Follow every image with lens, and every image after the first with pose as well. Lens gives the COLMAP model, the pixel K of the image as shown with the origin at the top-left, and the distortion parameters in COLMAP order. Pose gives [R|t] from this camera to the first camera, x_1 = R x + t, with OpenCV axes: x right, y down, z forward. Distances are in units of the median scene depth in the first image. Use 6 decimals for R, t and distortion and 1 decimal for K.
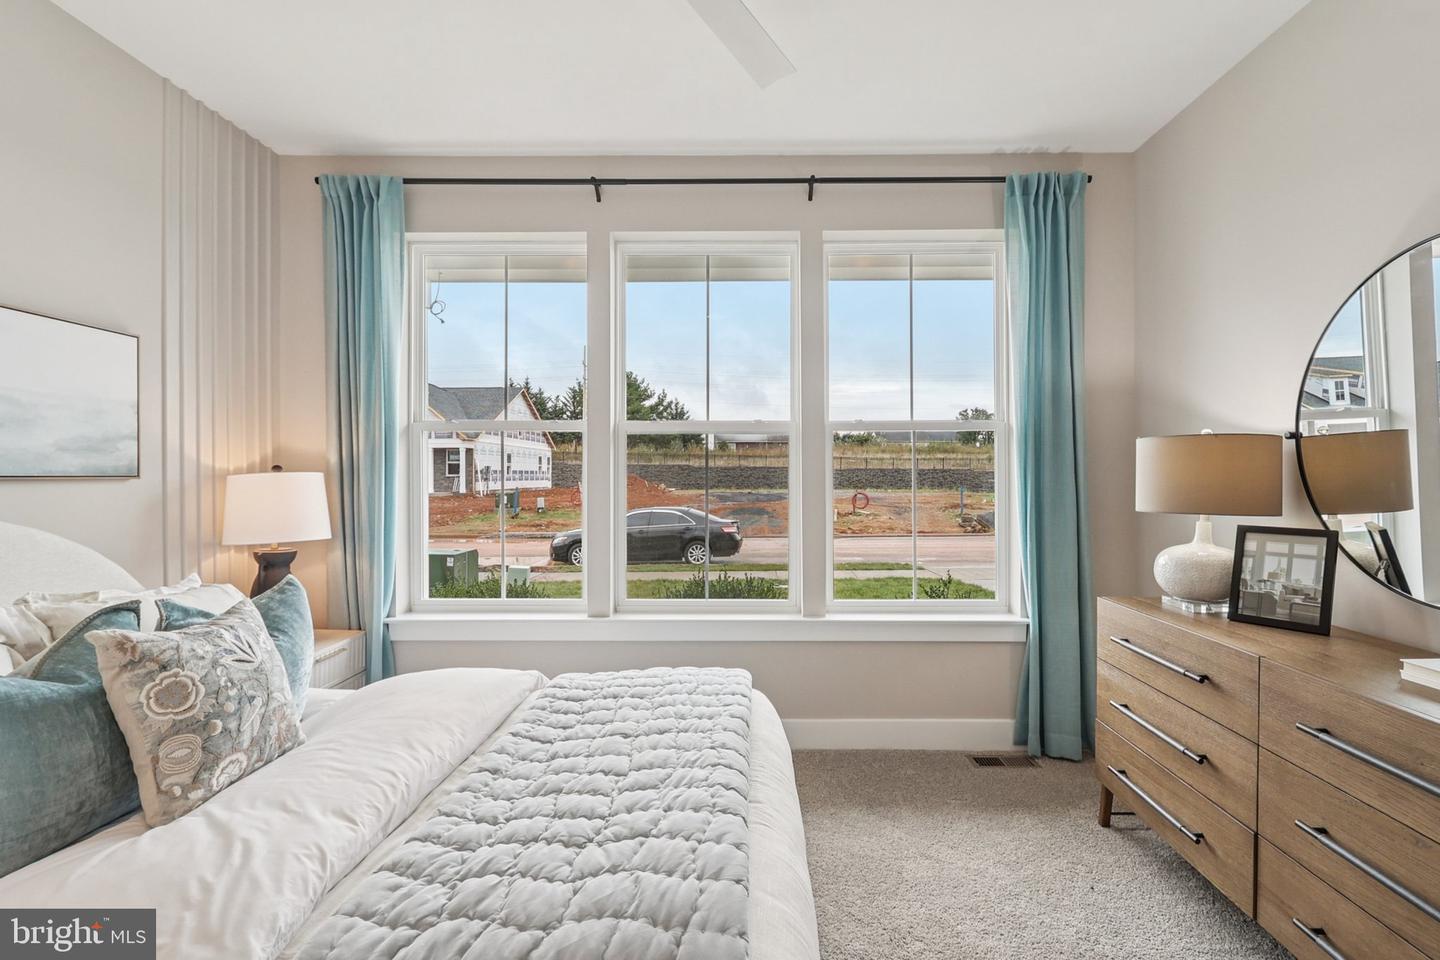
lens RADIAL K [[668.1, 0, 723.9], [0, 668.1, 478.1], [0, 0, 1]] dist [0.004448, -0.001991]
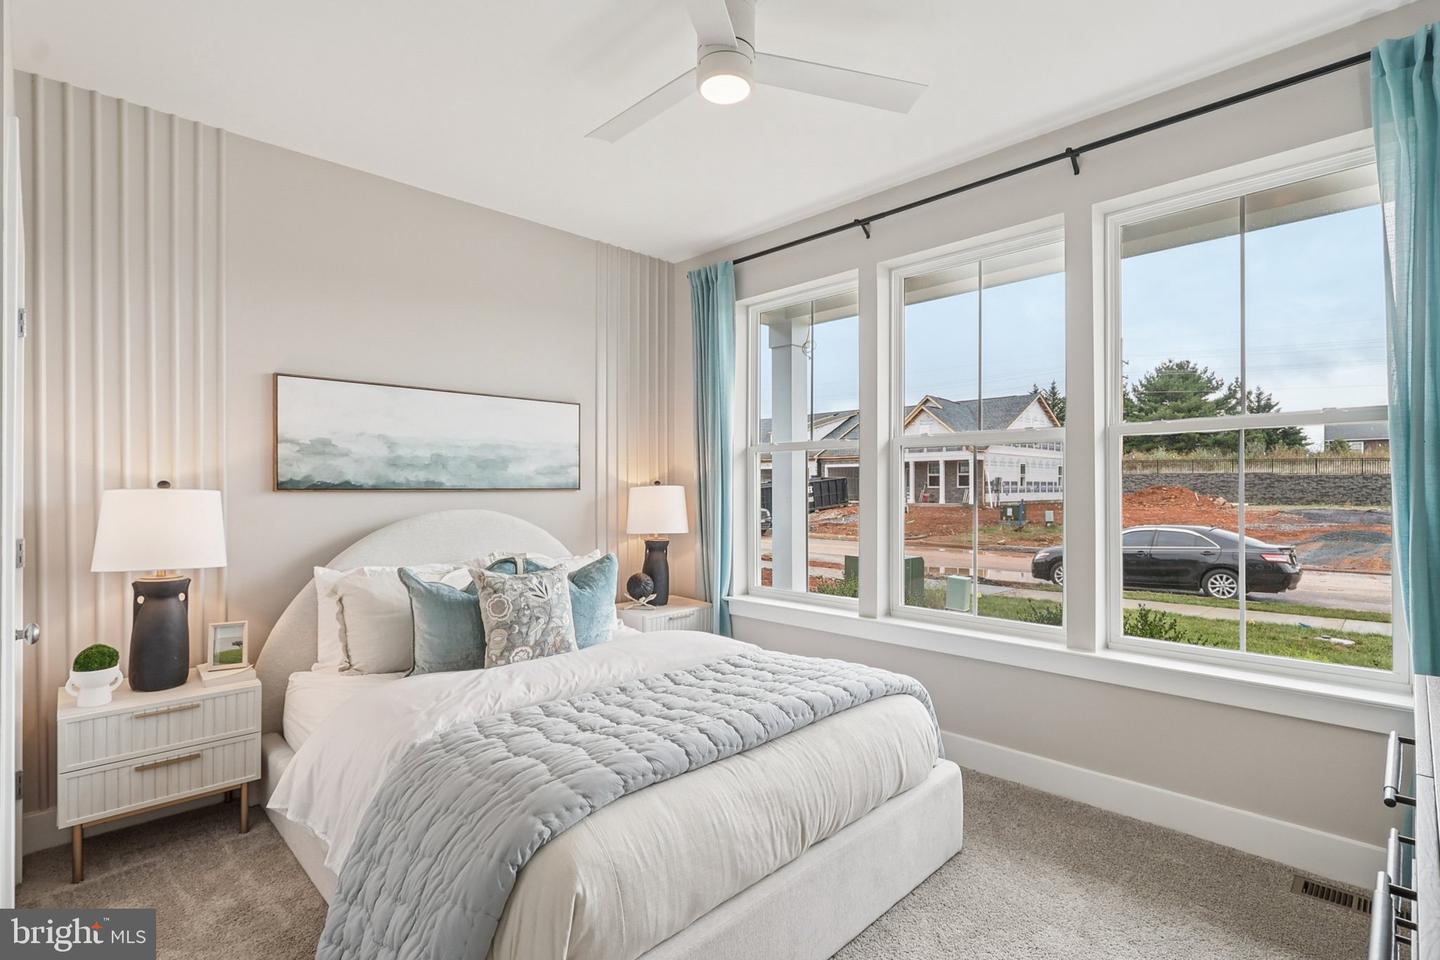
lens RADIAL K [[668.1, 0, 713.1], [0, 668.1, 484.4], [0, 0, 1]] dist [0.004448, -0.001991]
pose [[0.715884, -0.004531, -0.698205, 0.384013], [-0.000747, 0.999973, -0.007255, -0.001188], [0.698219, 0.005715, 0.715862, 0.038073]]
